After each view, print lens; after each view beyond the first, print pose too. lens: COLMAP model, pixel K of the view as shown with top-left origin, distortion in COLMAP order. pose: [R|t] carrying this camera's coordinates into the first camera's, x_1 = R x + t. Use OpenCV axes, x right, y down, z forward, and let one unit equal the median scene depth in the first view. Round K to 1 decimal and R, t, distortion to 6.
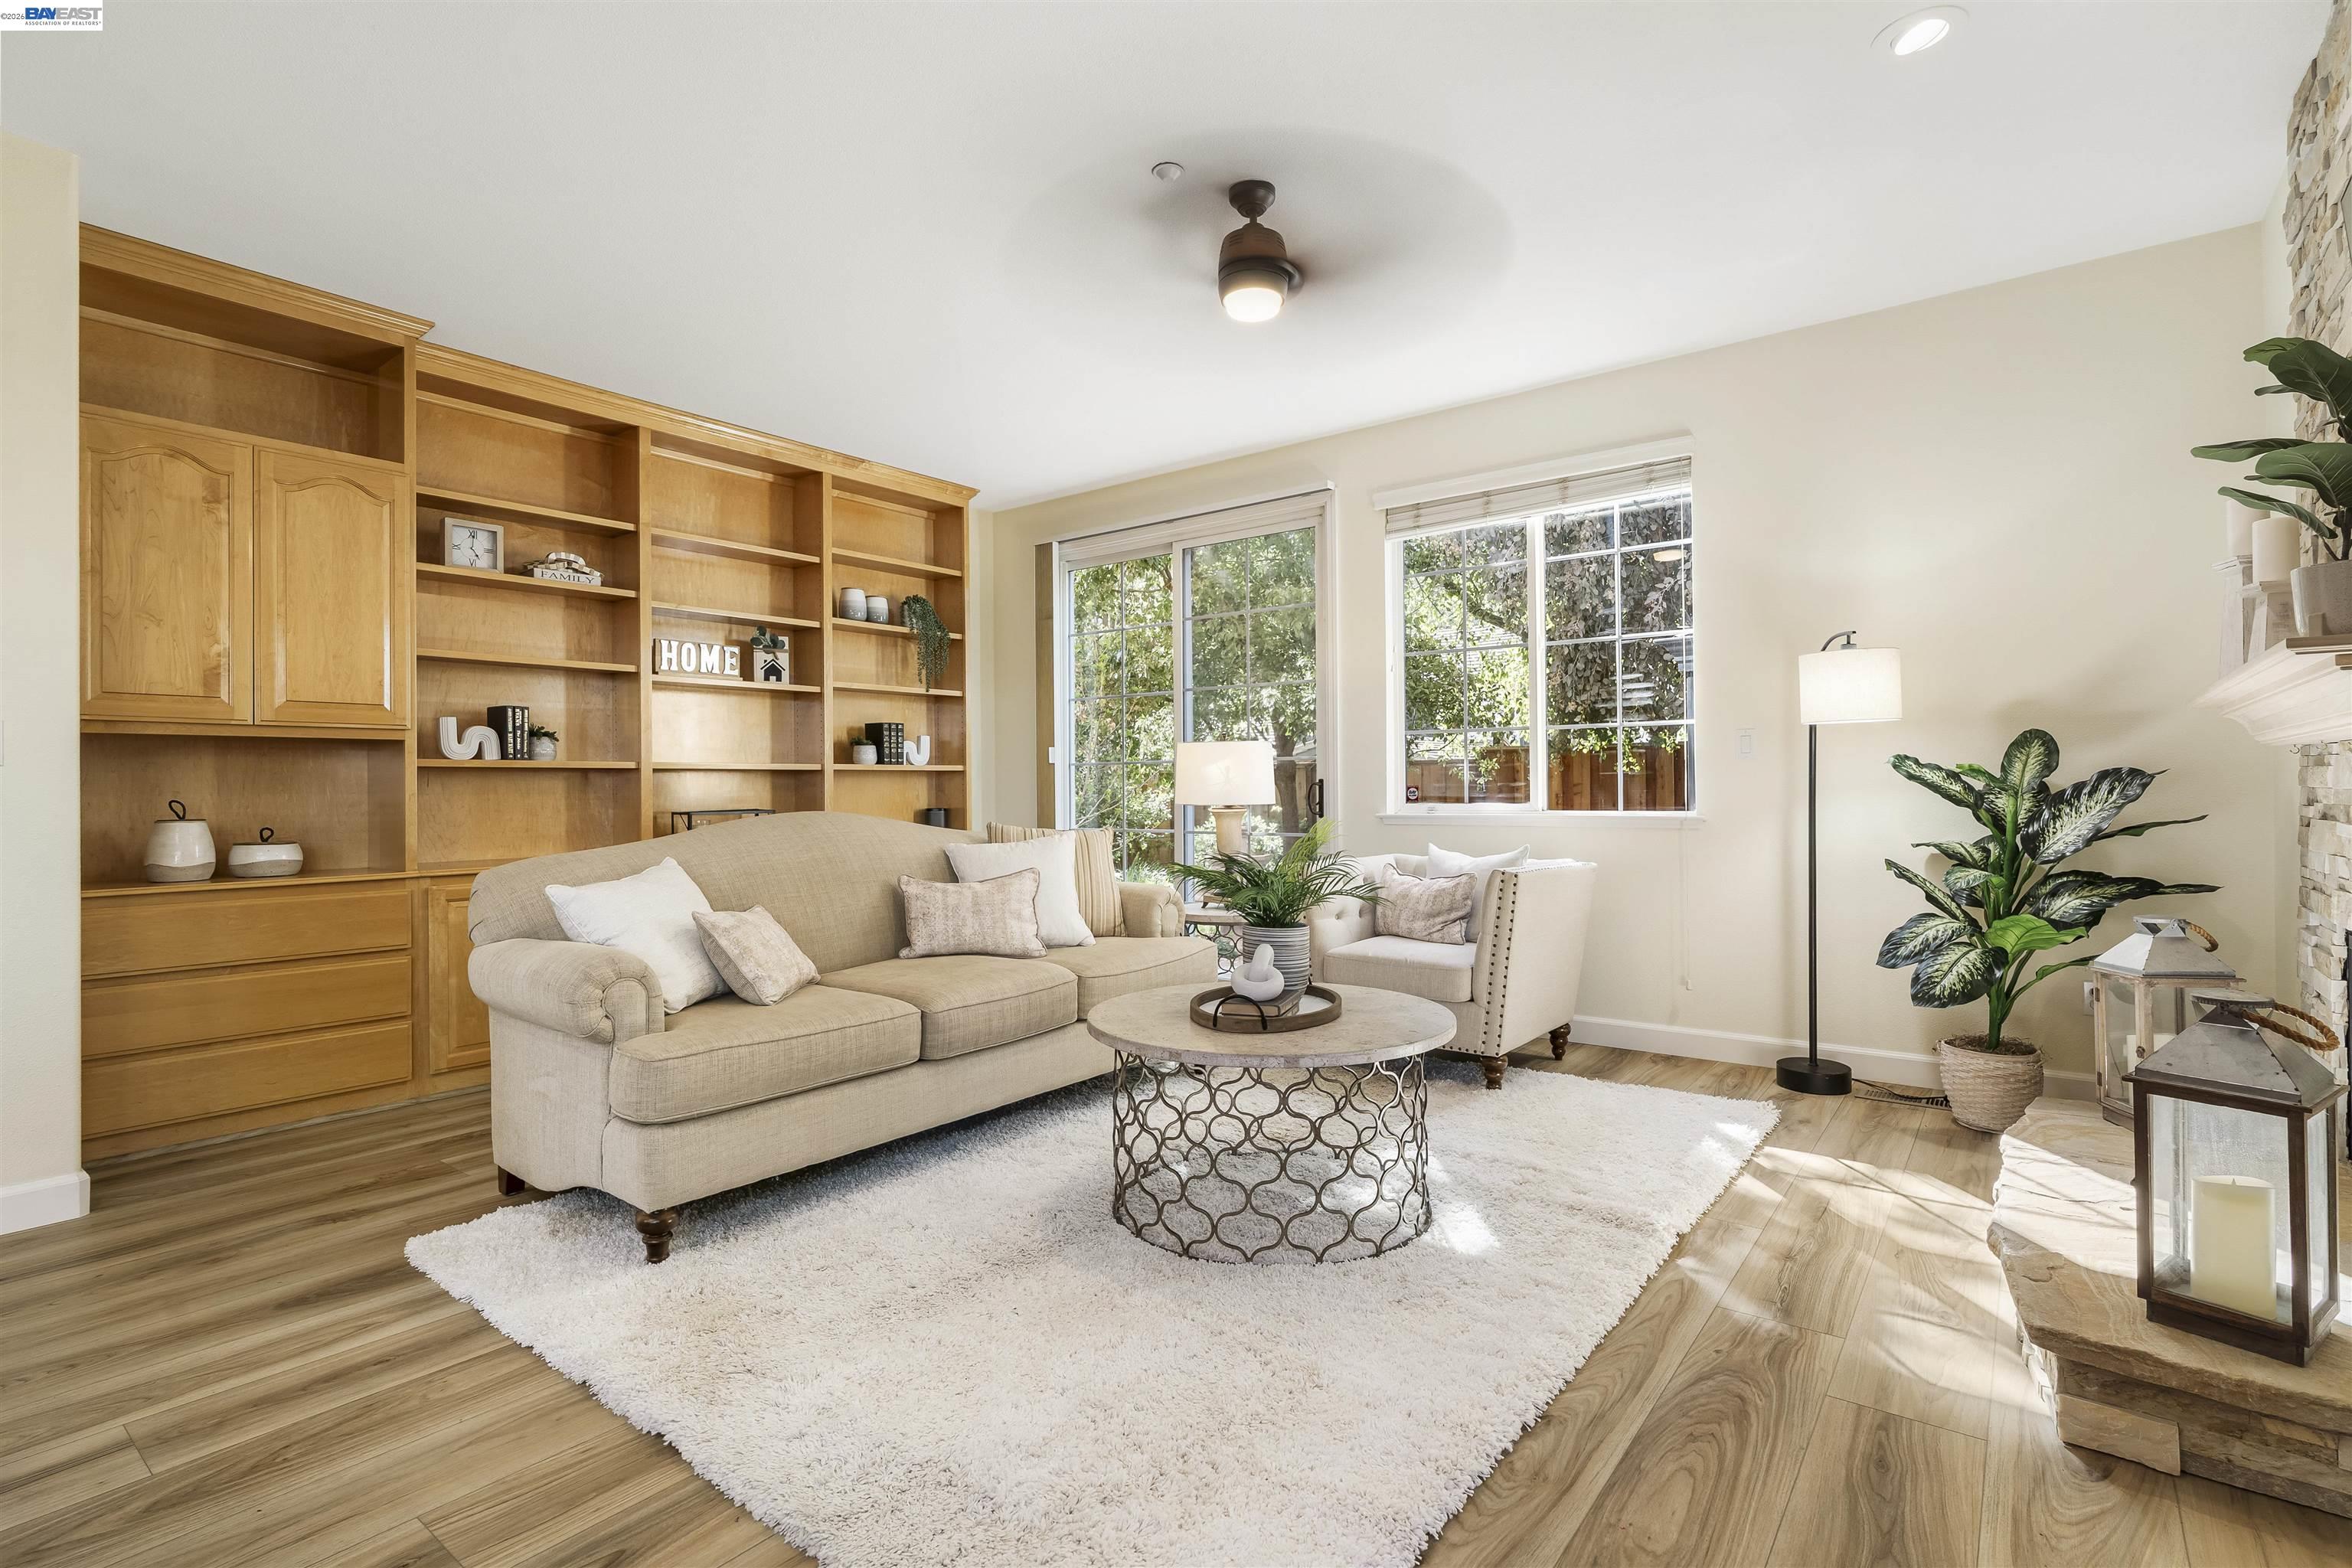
lens RADIAL K [[1122.7, 0, 1183.9], [0, 1122.7, 783.6], [0, 0, 1]] dist [0.000861, 0.000023]
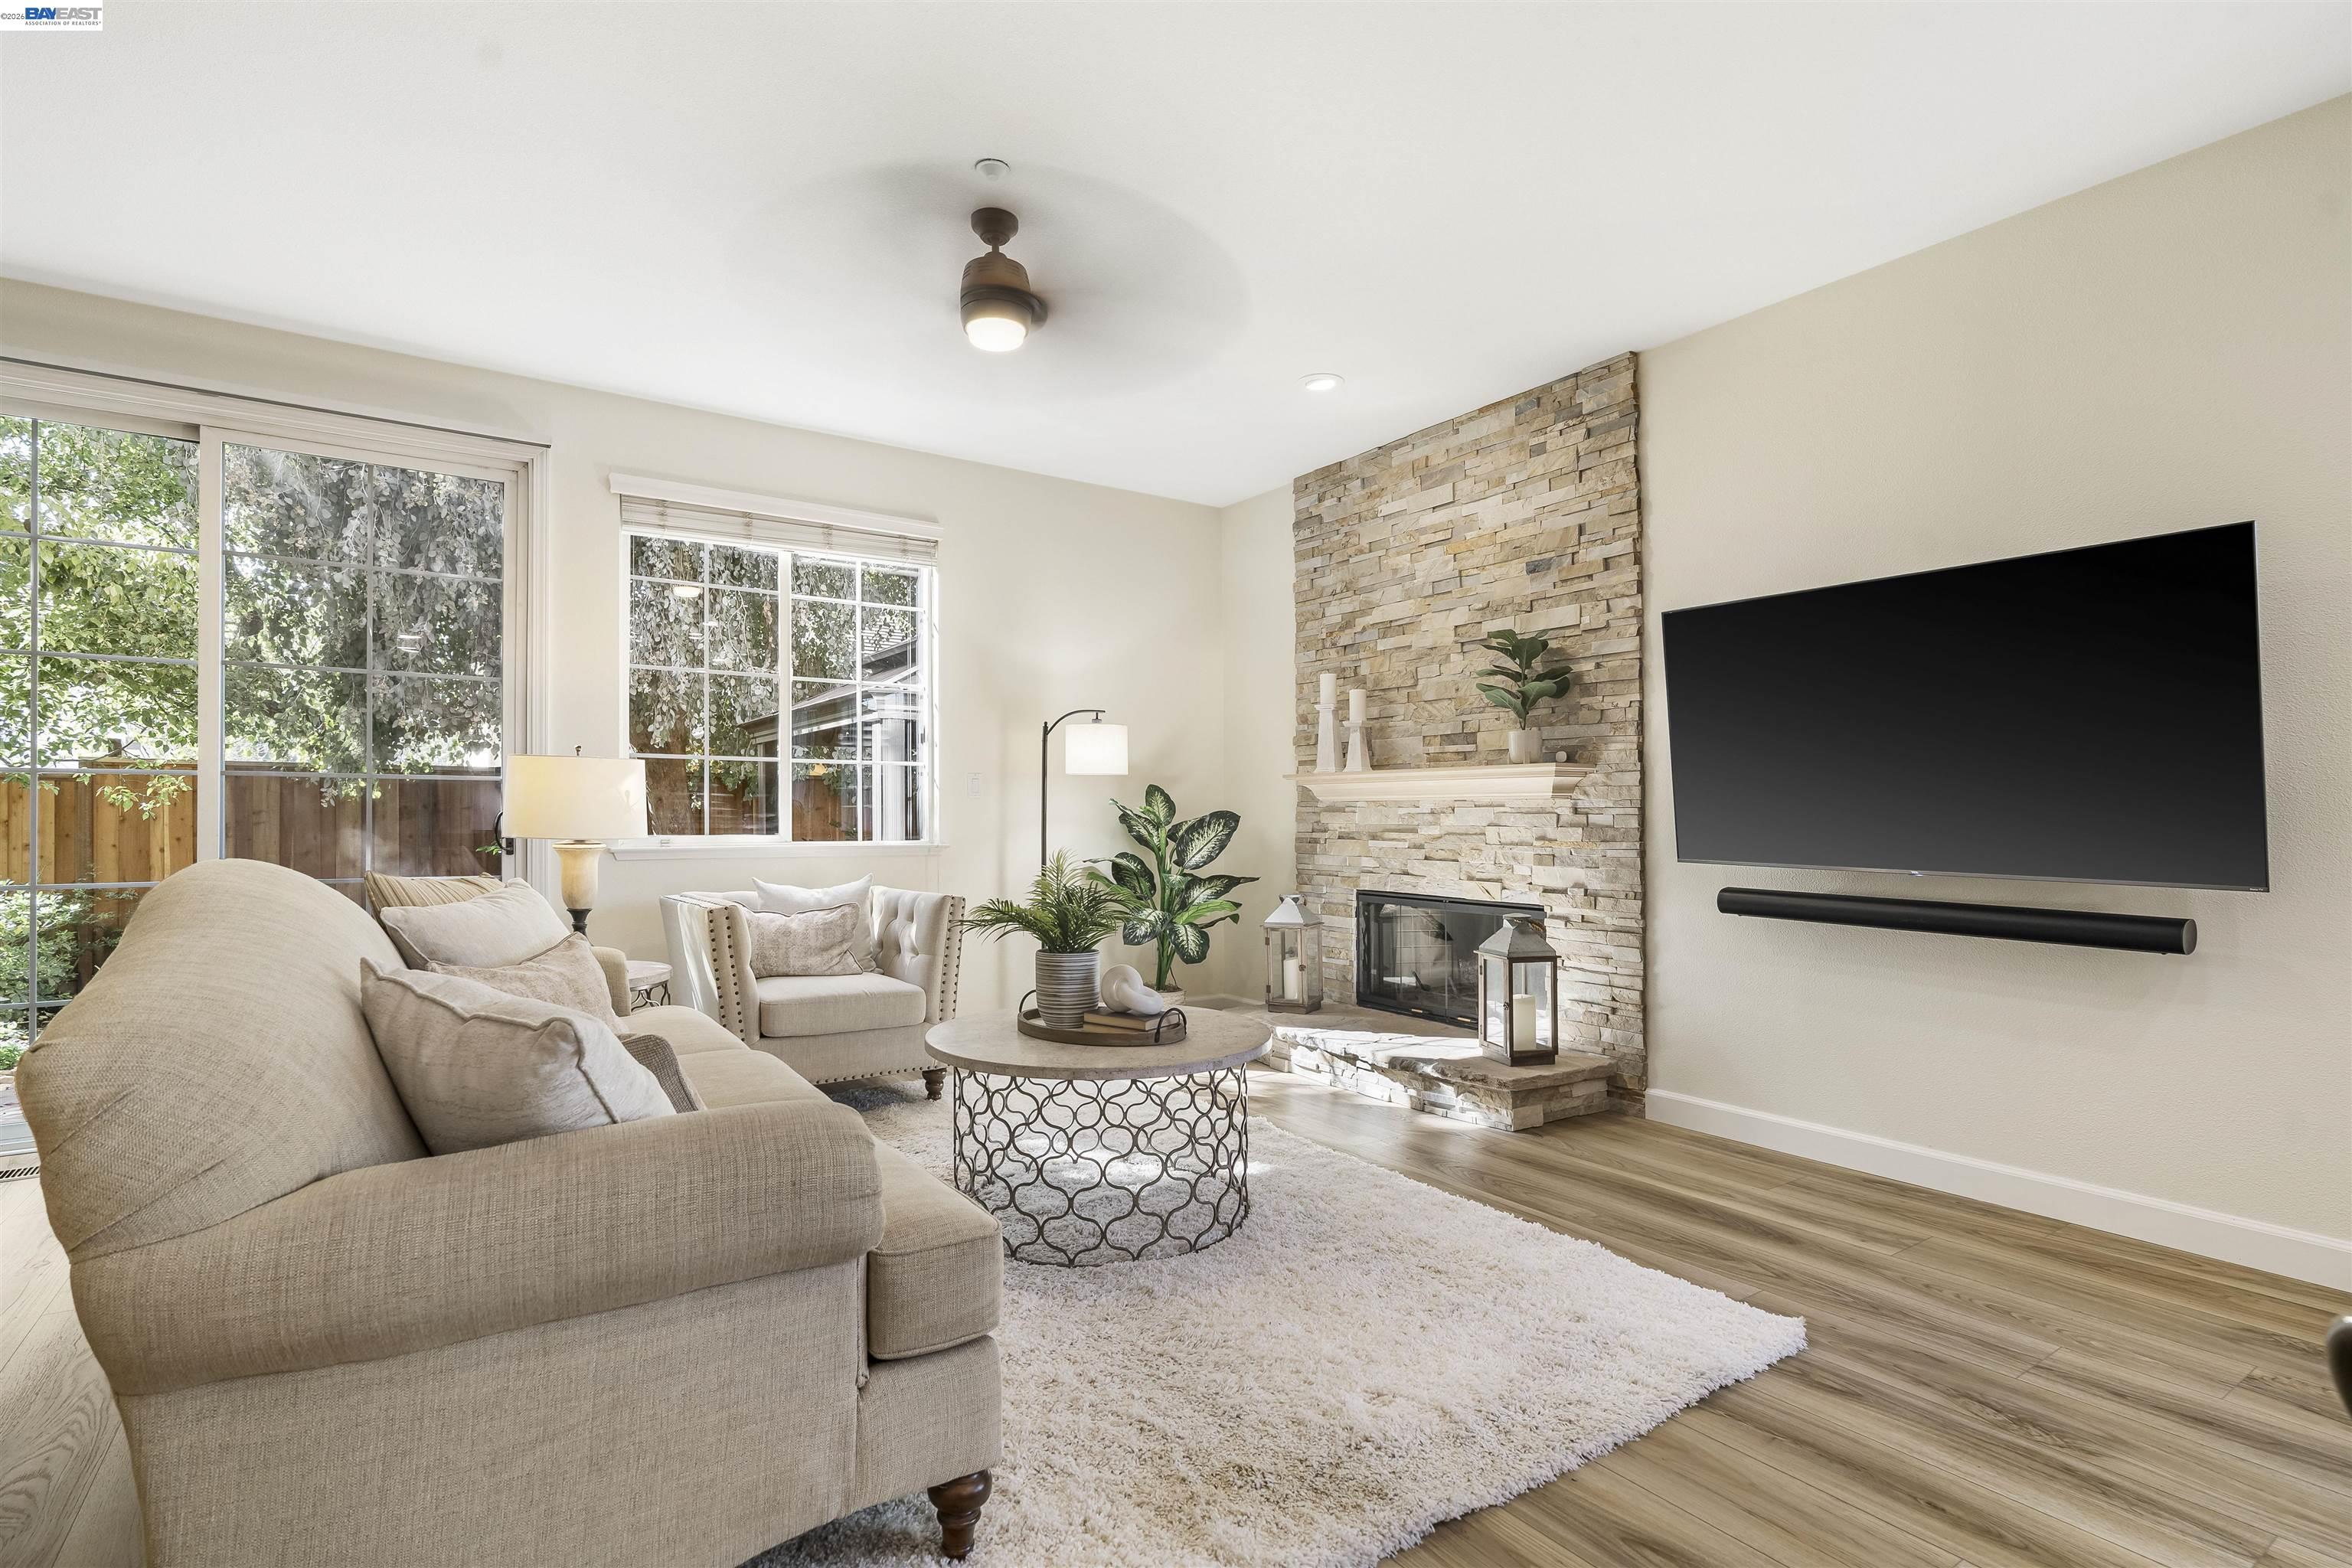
lens RADIAL K [[1122.7, 0, 1184.5], [0, 1122.7, 801.7], [0, 0, 1]] dist [0.000861, 0.000023]
pose [[0.309079, 0.022102, 0.950779, -0.619954], [-0.011809, 0.999742, -0.019401, 0.003907], [-0.950963, -0.005231, 0.309261, 0.401004]]
